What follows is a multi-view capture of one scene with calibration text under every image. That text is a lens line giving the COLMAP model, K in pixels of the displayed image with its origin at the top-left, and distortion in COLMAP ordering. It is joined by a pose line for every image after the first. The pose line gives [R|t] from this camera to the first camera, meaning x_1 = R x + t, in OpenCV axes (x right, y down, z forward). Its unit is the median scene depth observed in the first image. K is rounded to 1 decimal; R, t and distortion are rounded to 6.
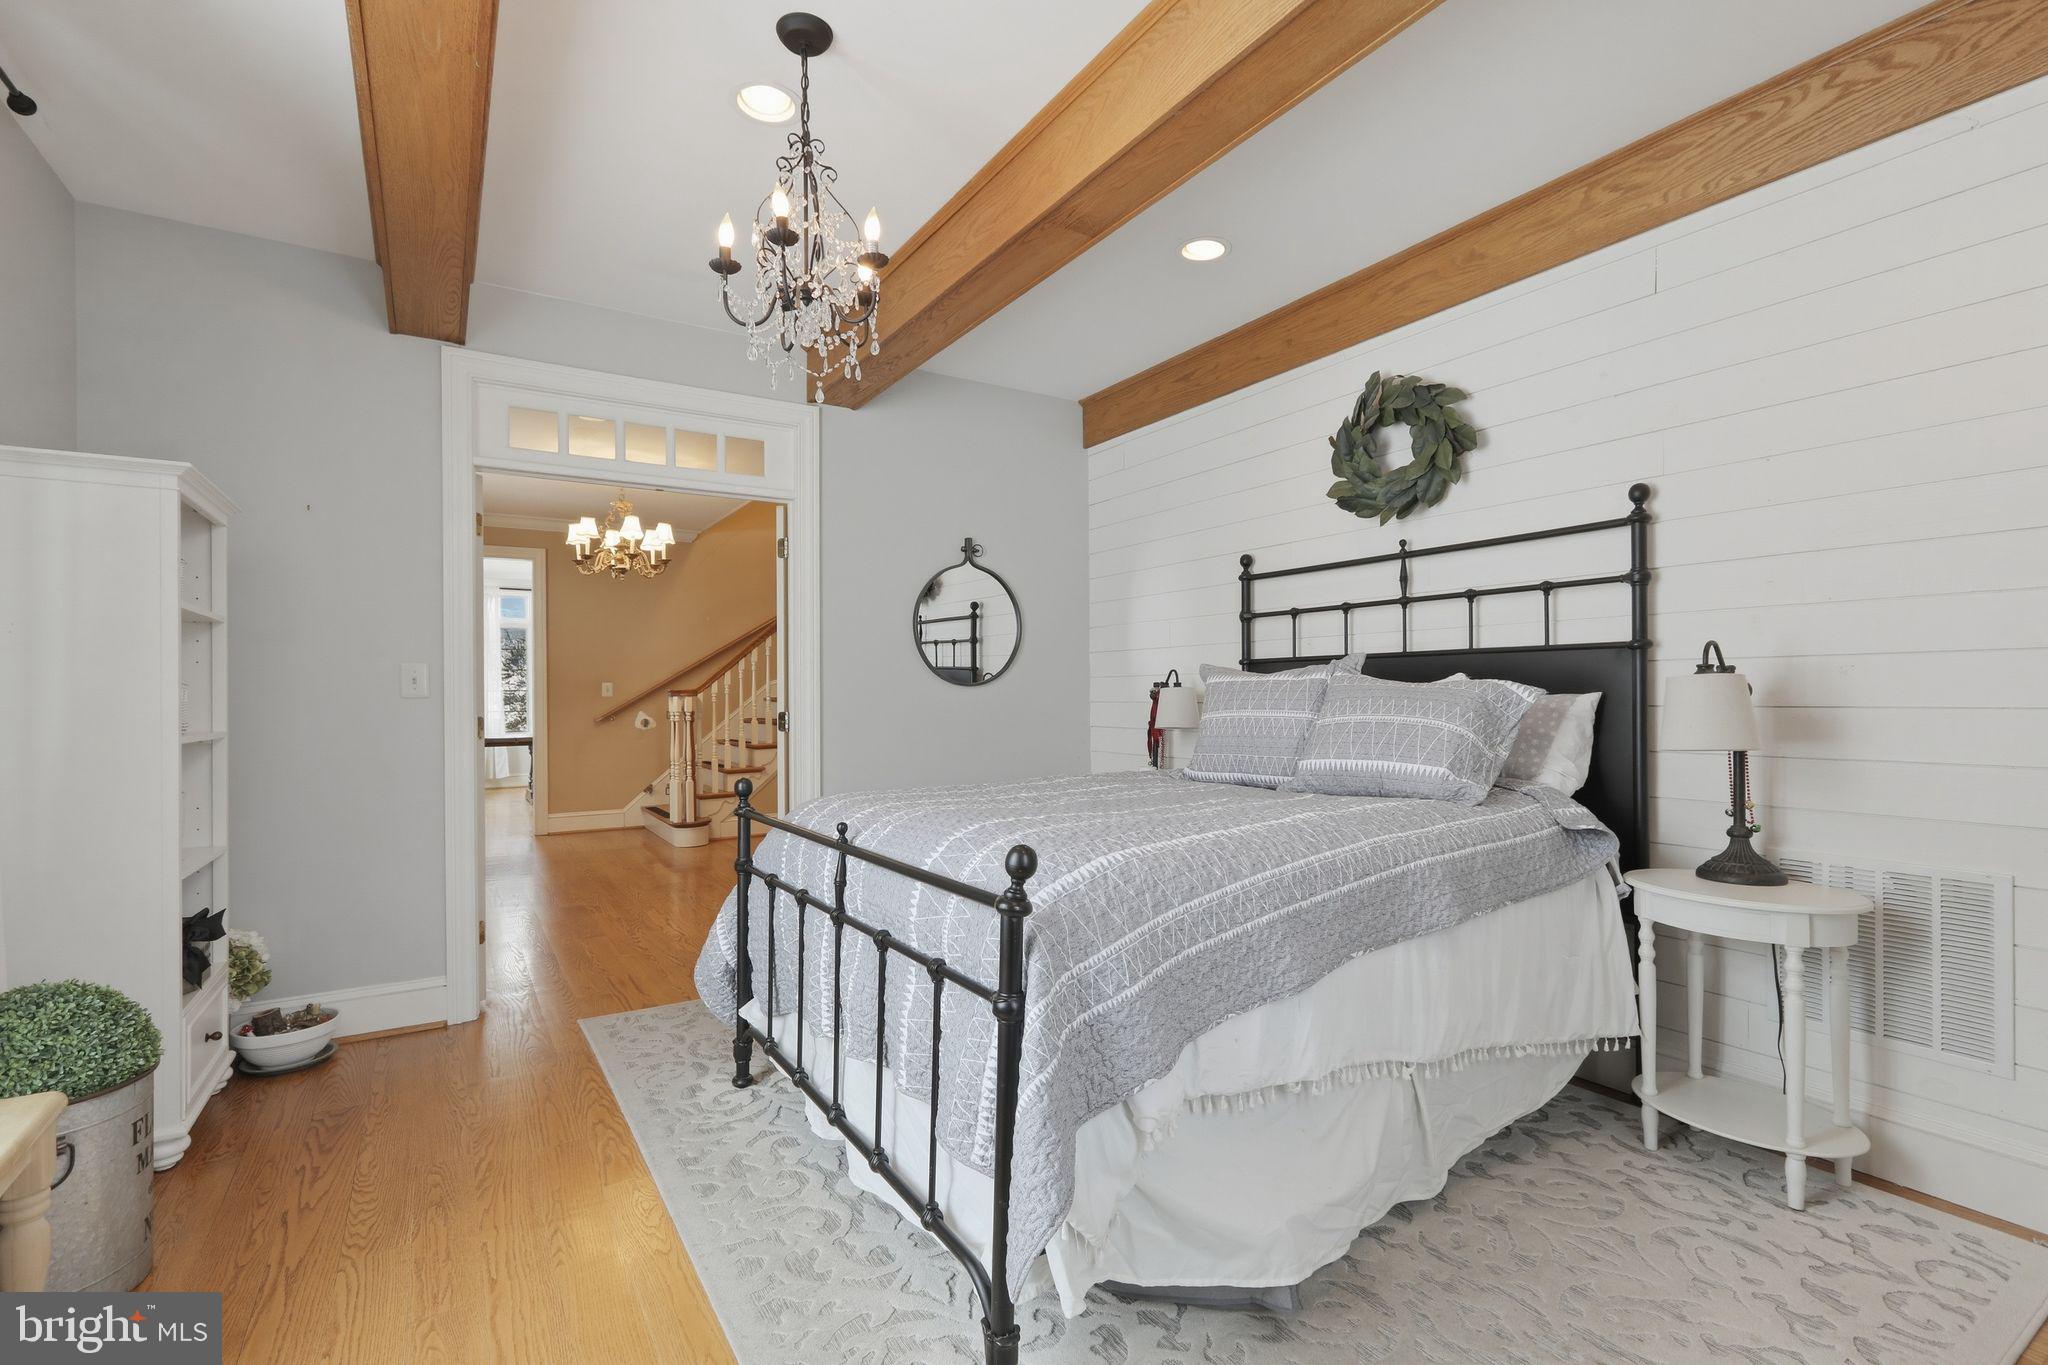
lens RADIAL K [[915.9, 0, 1024.0], [0, 915.9, 682.5], [0, 0, 1]] dist [0.003340, 0.000221]
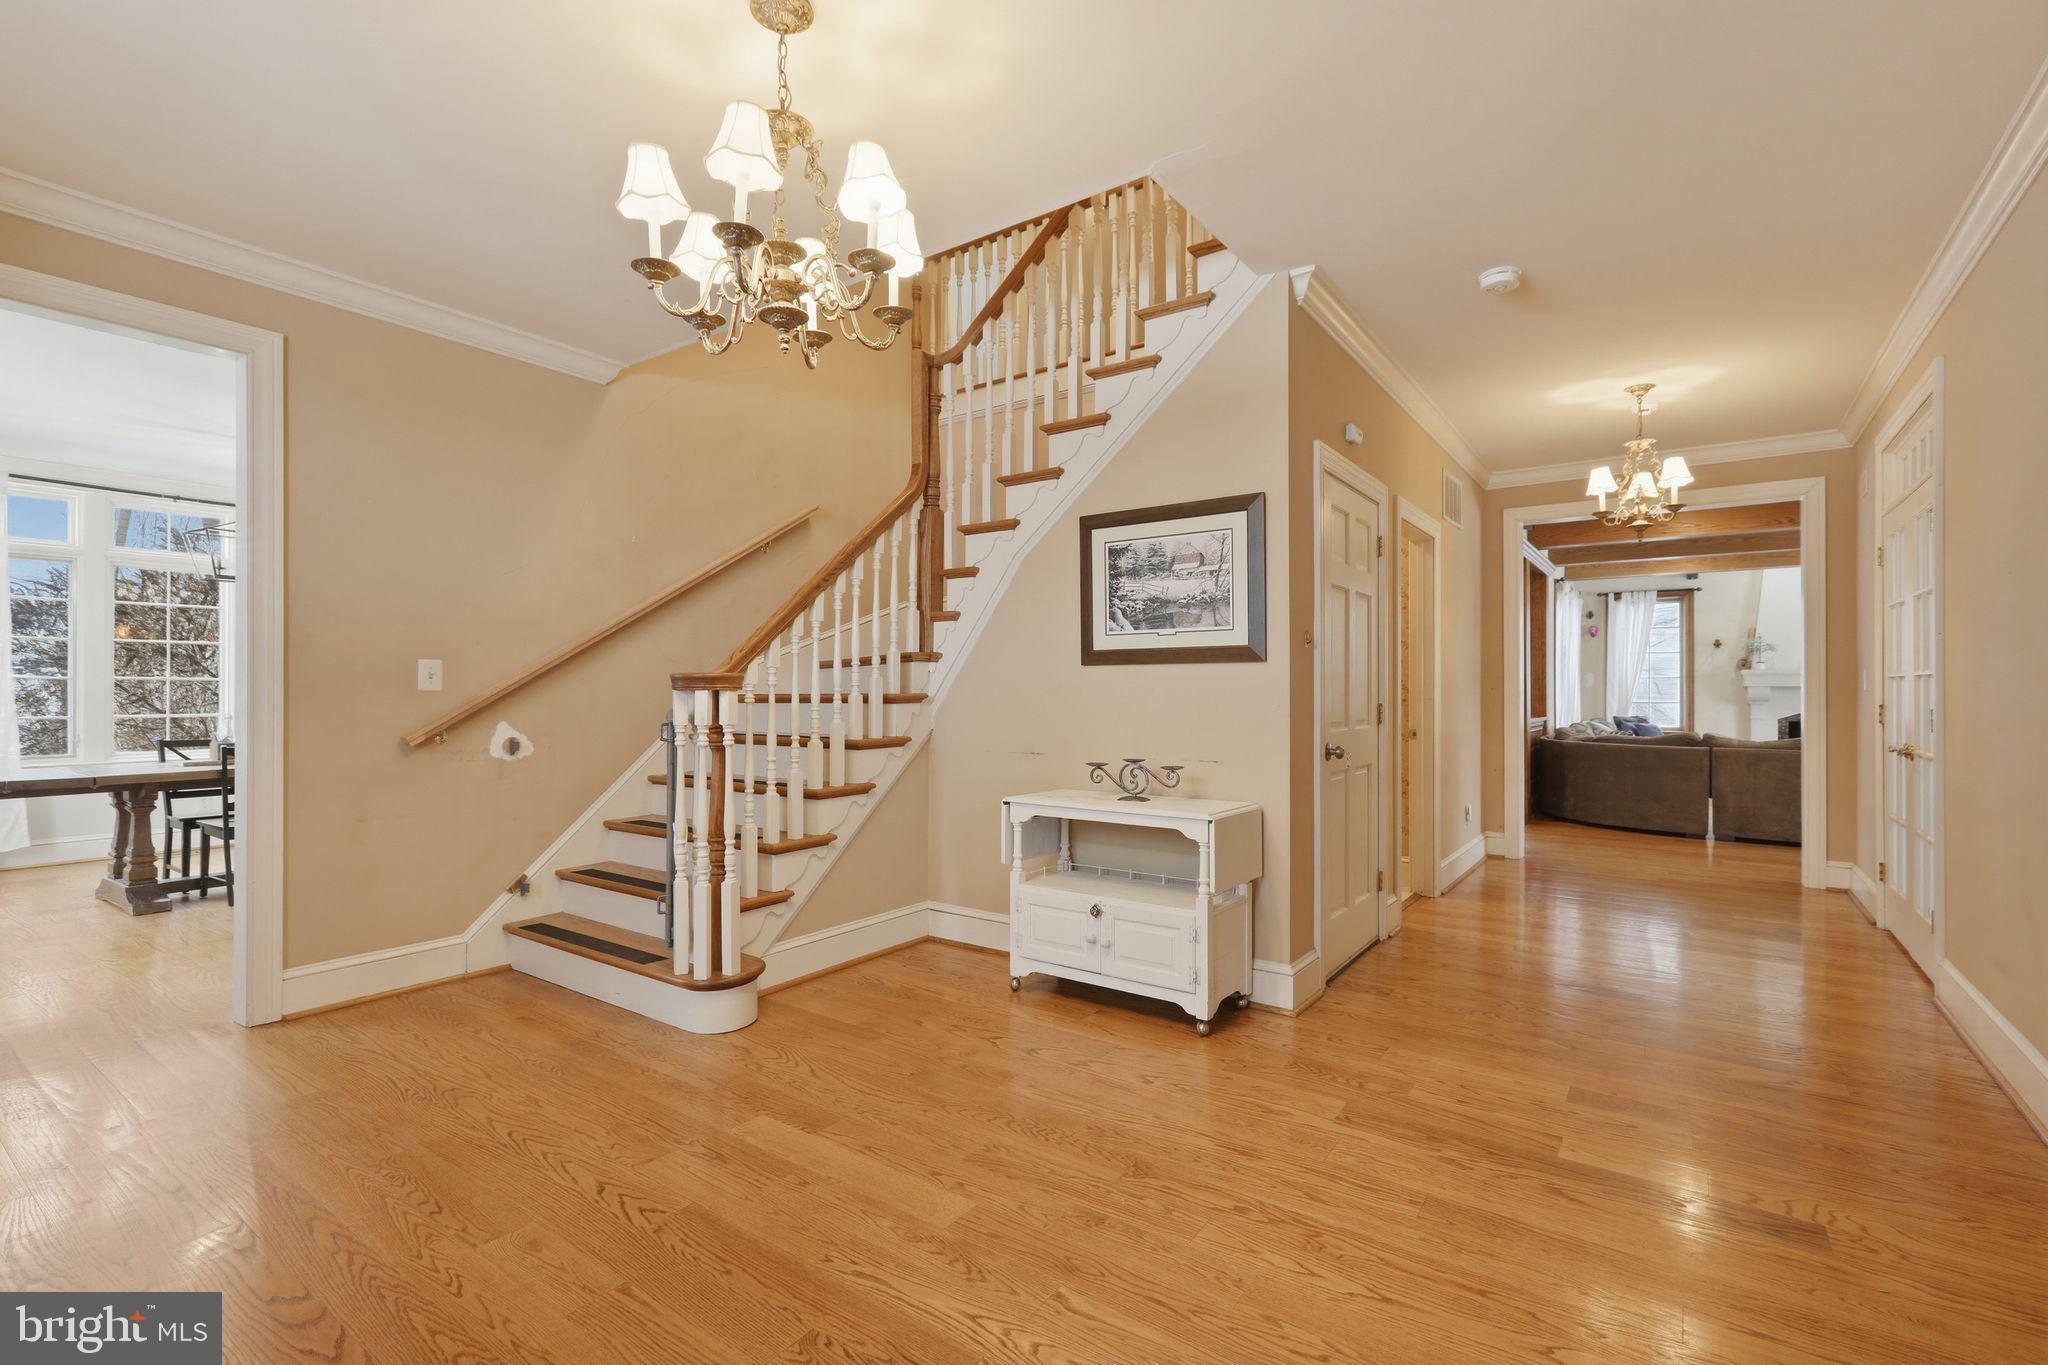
lens RADIAL K [[915.9, 0, 1024.0], [0, 915.9, 682.5], [0, 0, 1]] dist [0.003340, 0.000221]
pose [[0.929905, 0.013243, 0.367562, -0.346504], [-0.015156, 0.999882, 0.002318, 0.005971], [-0.367488, -0.007726, 0.929996, 0.467662]]
